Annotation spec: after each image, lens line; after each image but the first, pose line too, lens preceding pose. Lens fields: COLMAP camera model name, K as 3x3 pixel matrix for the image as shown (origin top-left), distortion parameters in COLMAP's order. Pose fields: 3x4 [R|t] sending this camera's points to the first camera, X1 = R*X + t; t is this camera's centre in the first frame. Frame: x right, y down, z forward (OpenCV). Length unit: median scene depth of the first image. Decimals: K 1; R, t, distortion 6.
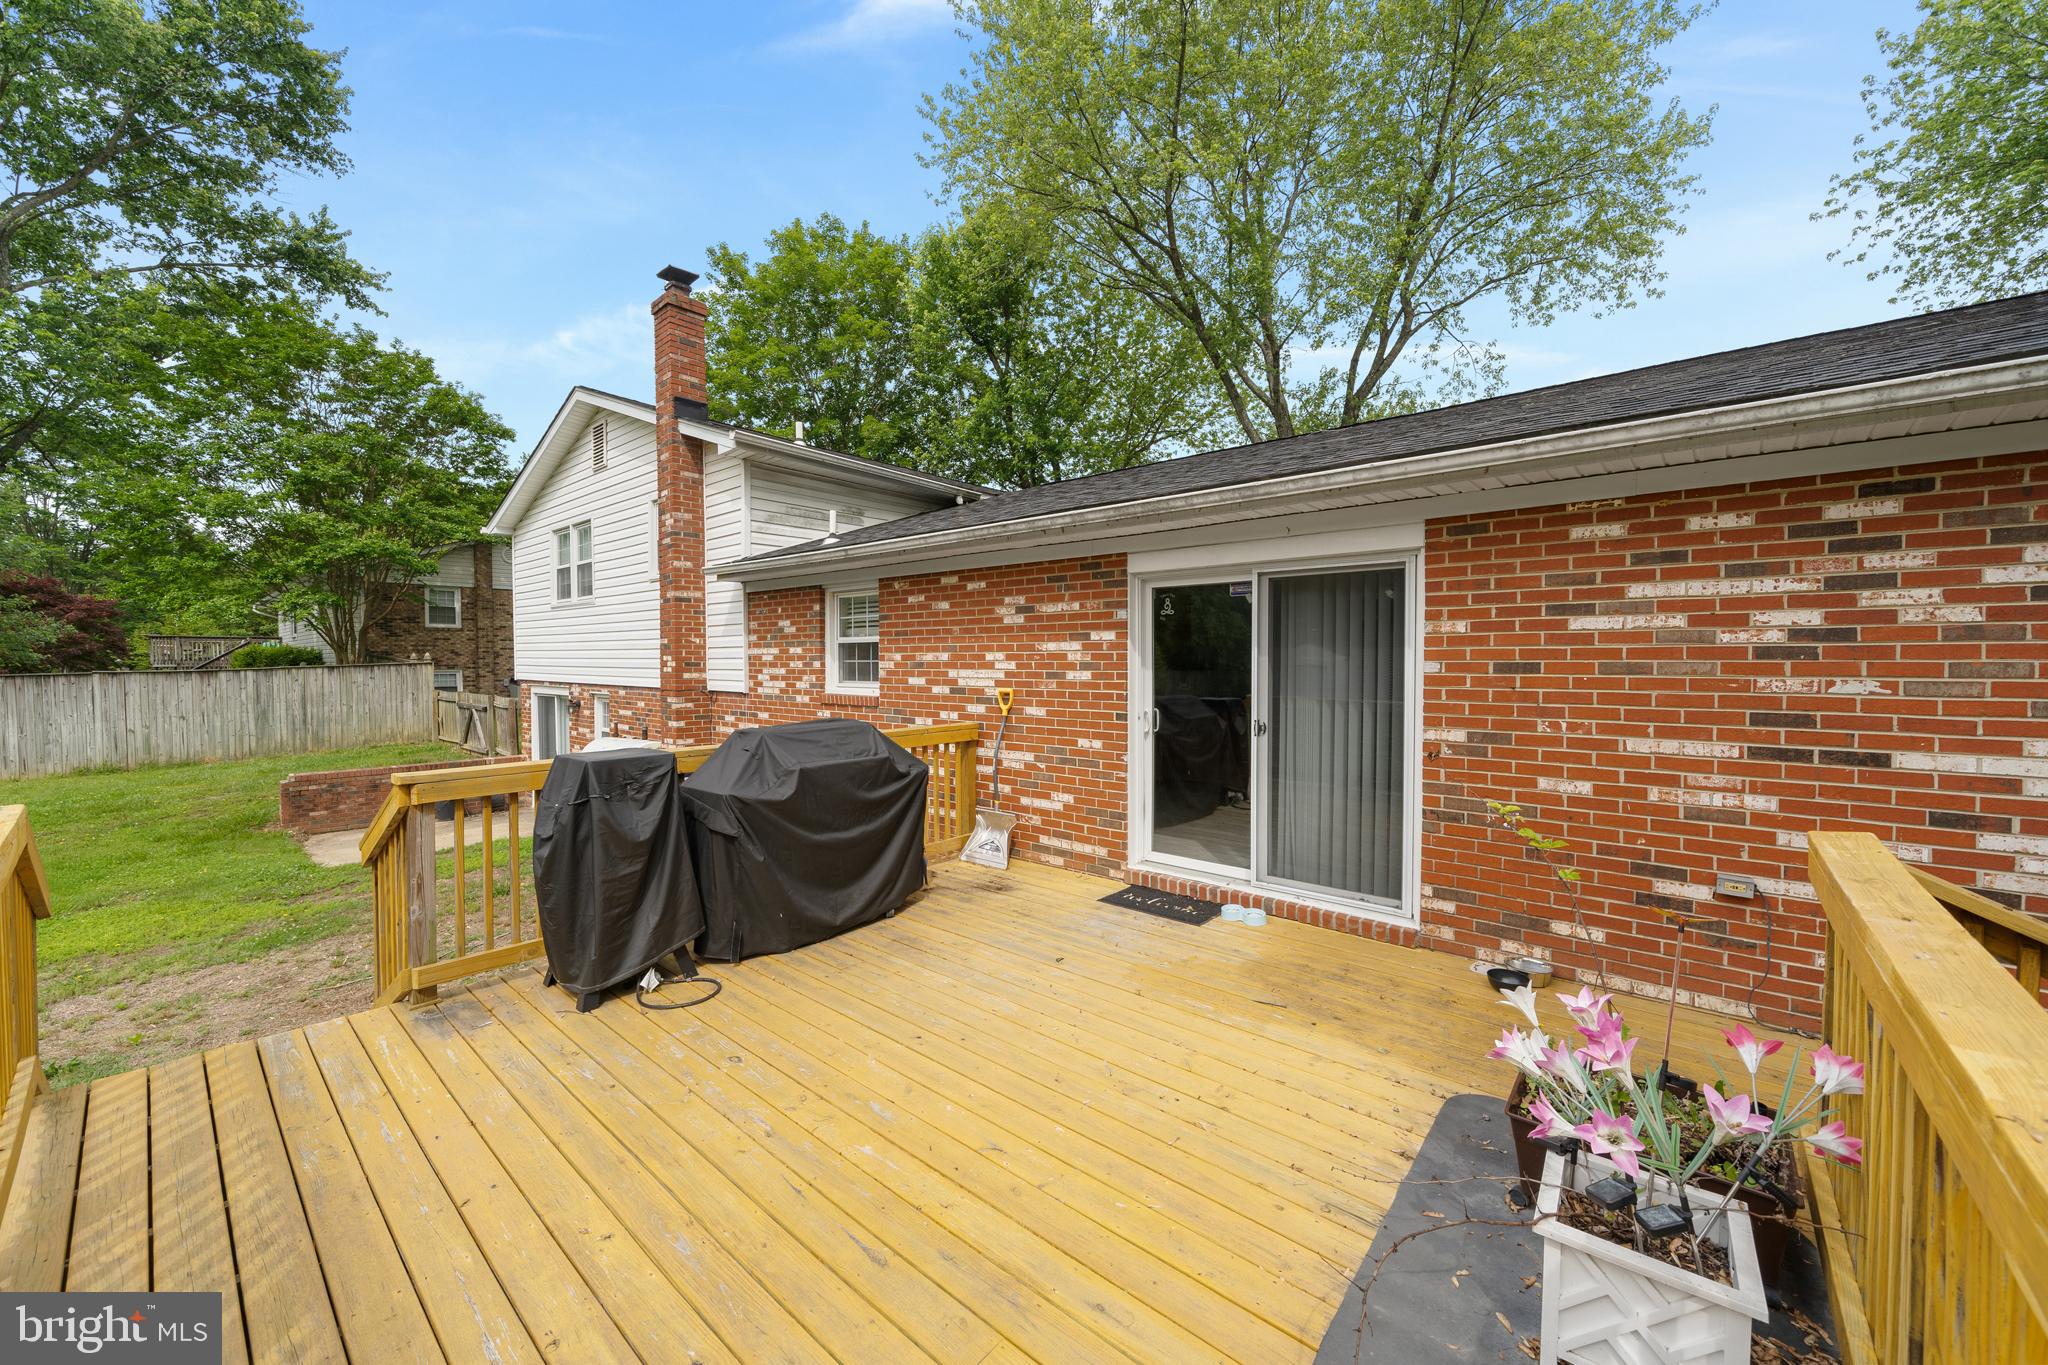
lens RADIAL K [[770.9, 0, 1013.9], [0, 770.9, 673.6], [0, 0, 1]] dist [-0.000198, -0.000130]
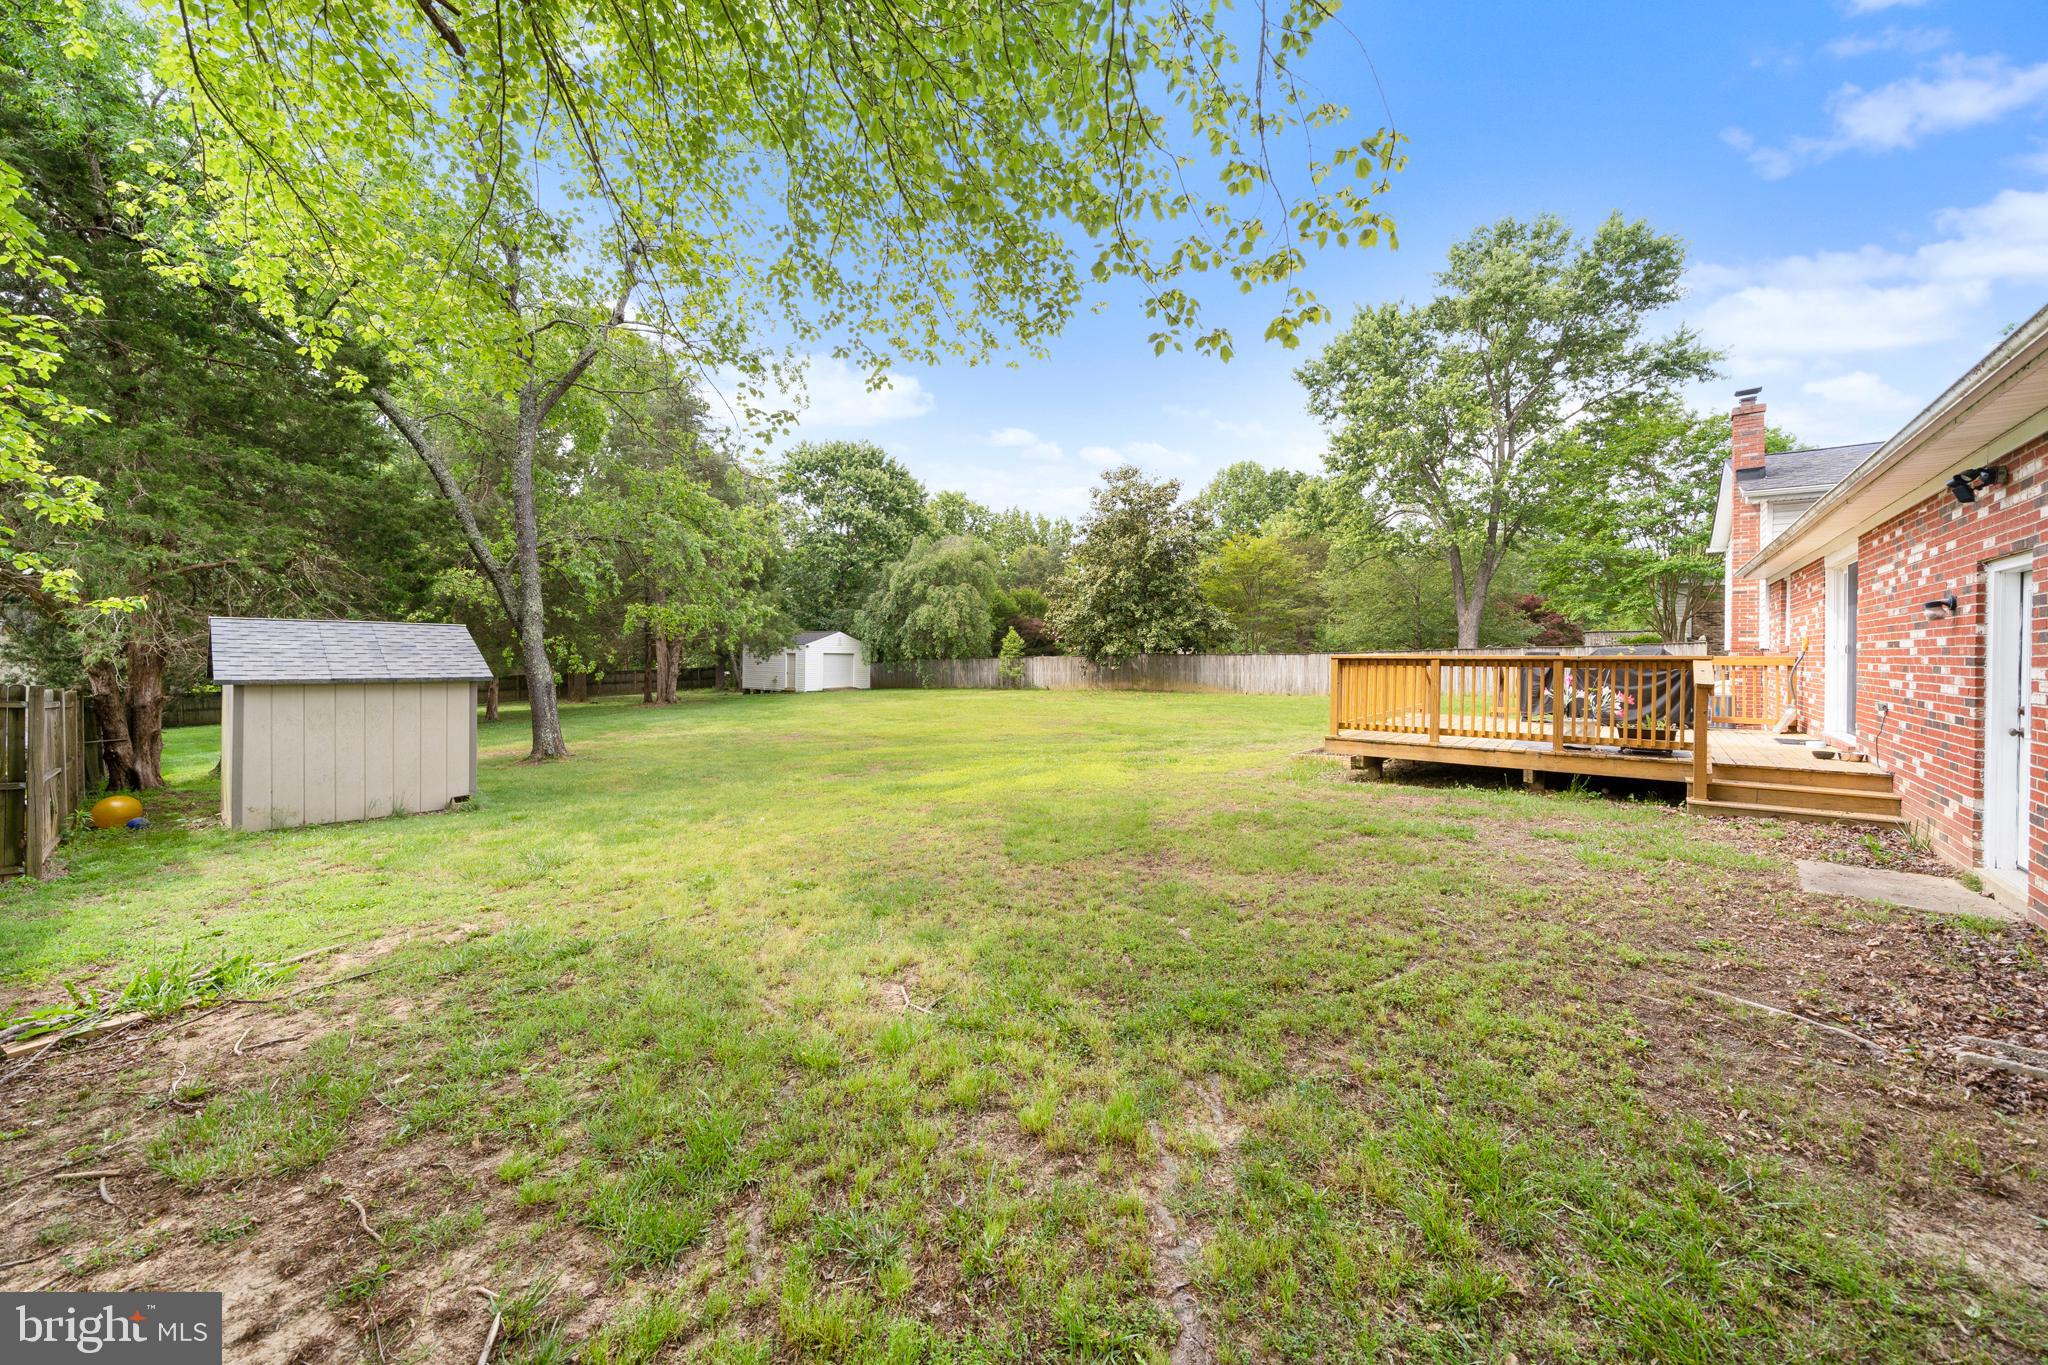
lens RADIAL K [[770.9, 0, 1013.9], [0, 770.9, 673.6], [0, 0, 1]] dist [-0.000198, -0.000130]
pose [[0.028276, 0.027661, -0.999217, 1.397461], [-0.025940, 0.999301, 0.026929, 0.083074], [0.999264, 0.025158, 0.028973, -0.683647]]
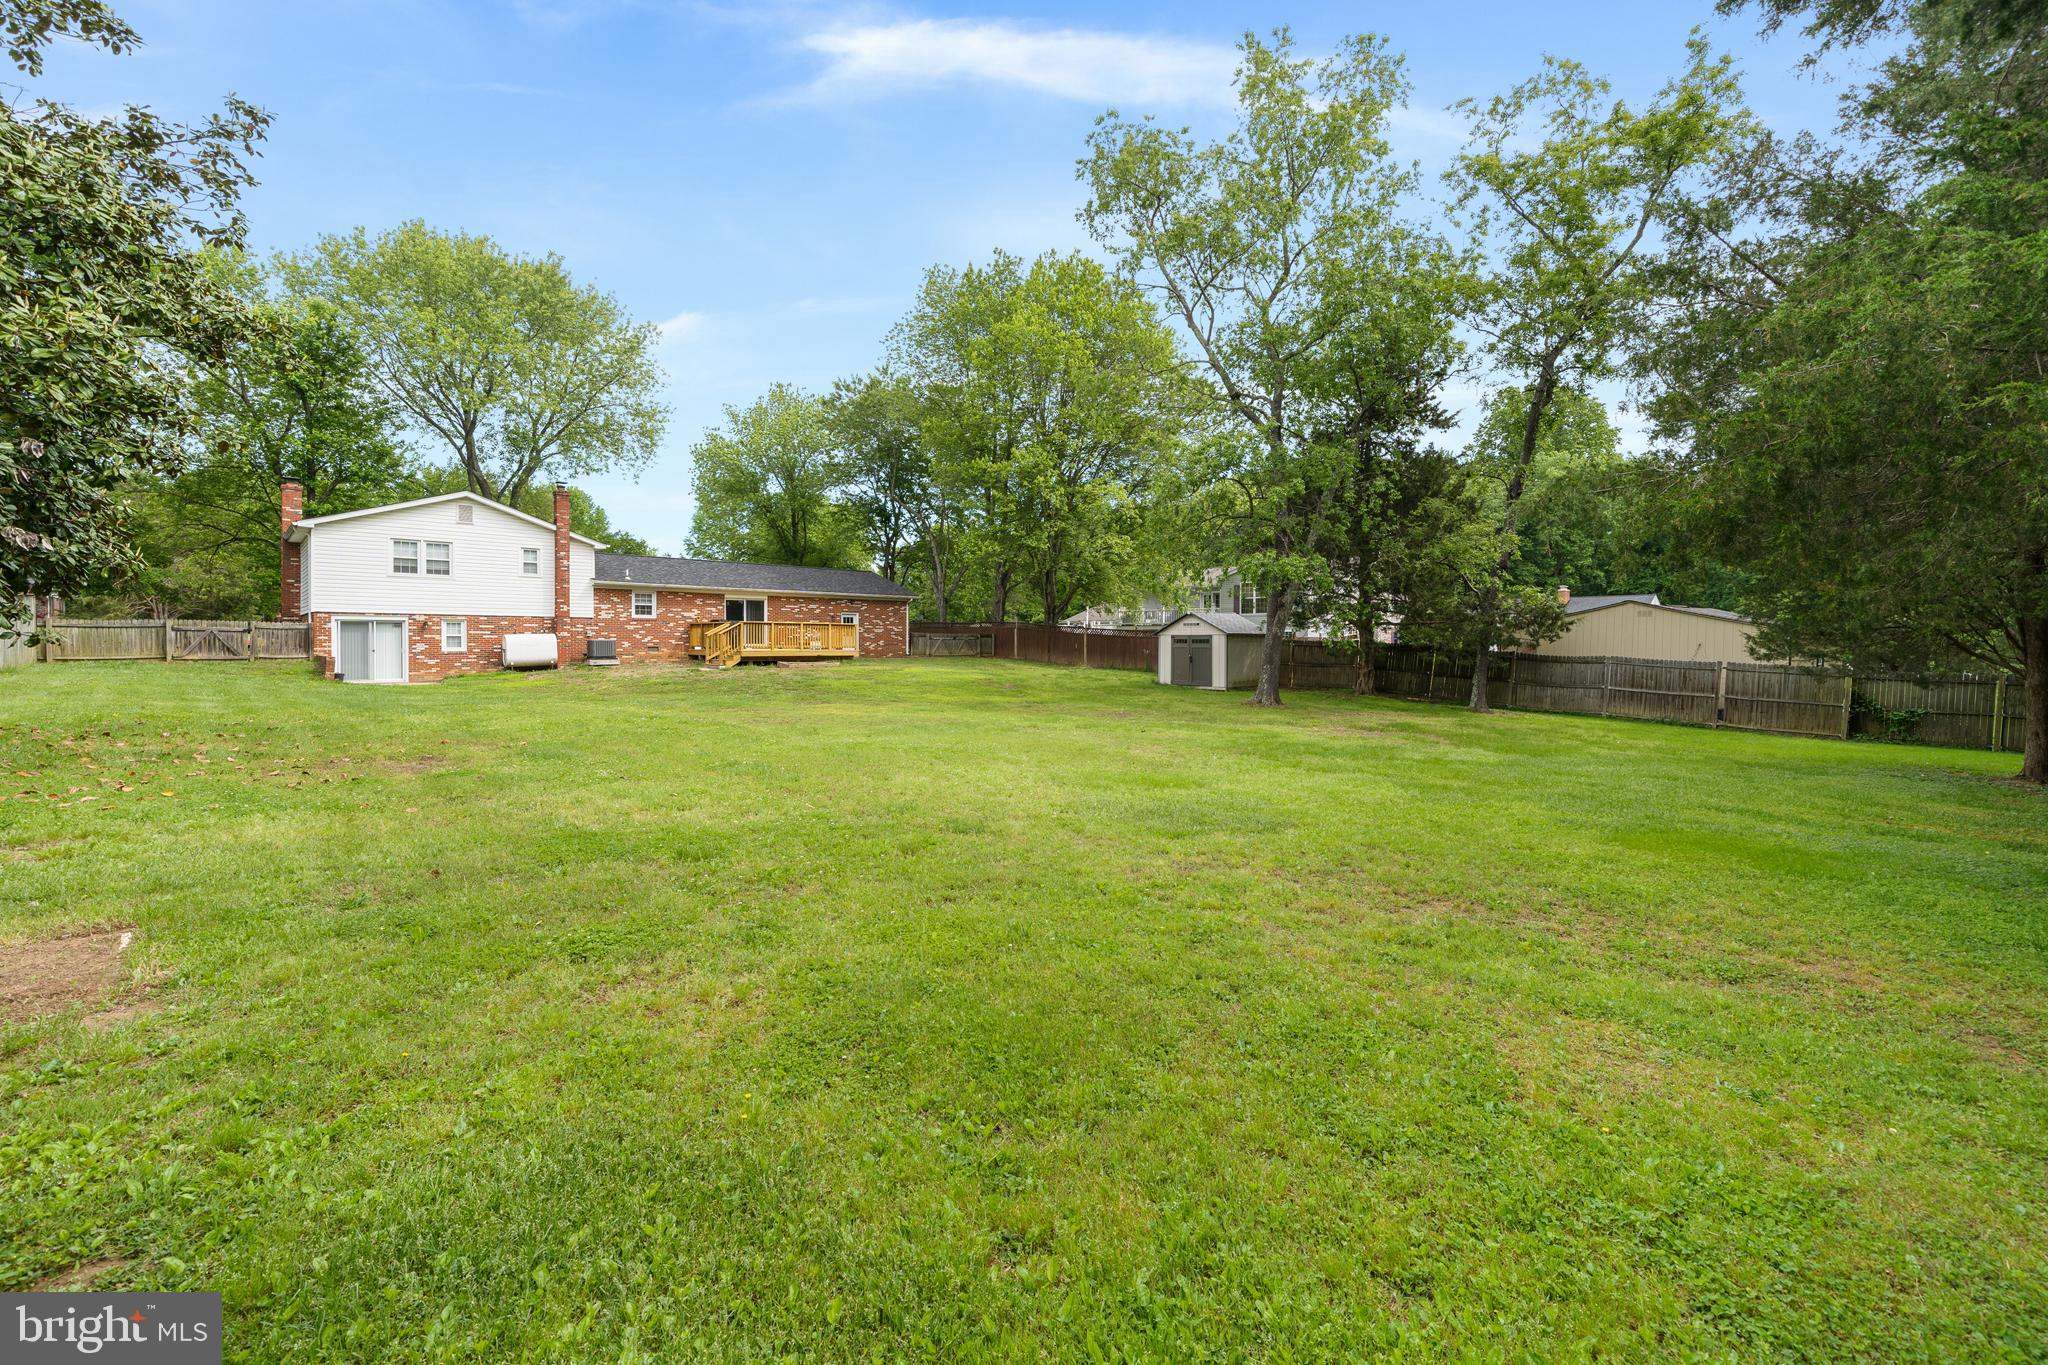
lens RADIAL K [[808.2, 0, 1030.3], [0, 808.2, 652.9], [0, 0, 1]] dist [-0.000060, -0.007416]
pose [[0.105801, -0.009063, 0.994346, -3.899349], [0.018342, 0.999806, 0.007161, 0.201021], [-0.994218, 0.017481, 0.105947, -1.353402]]
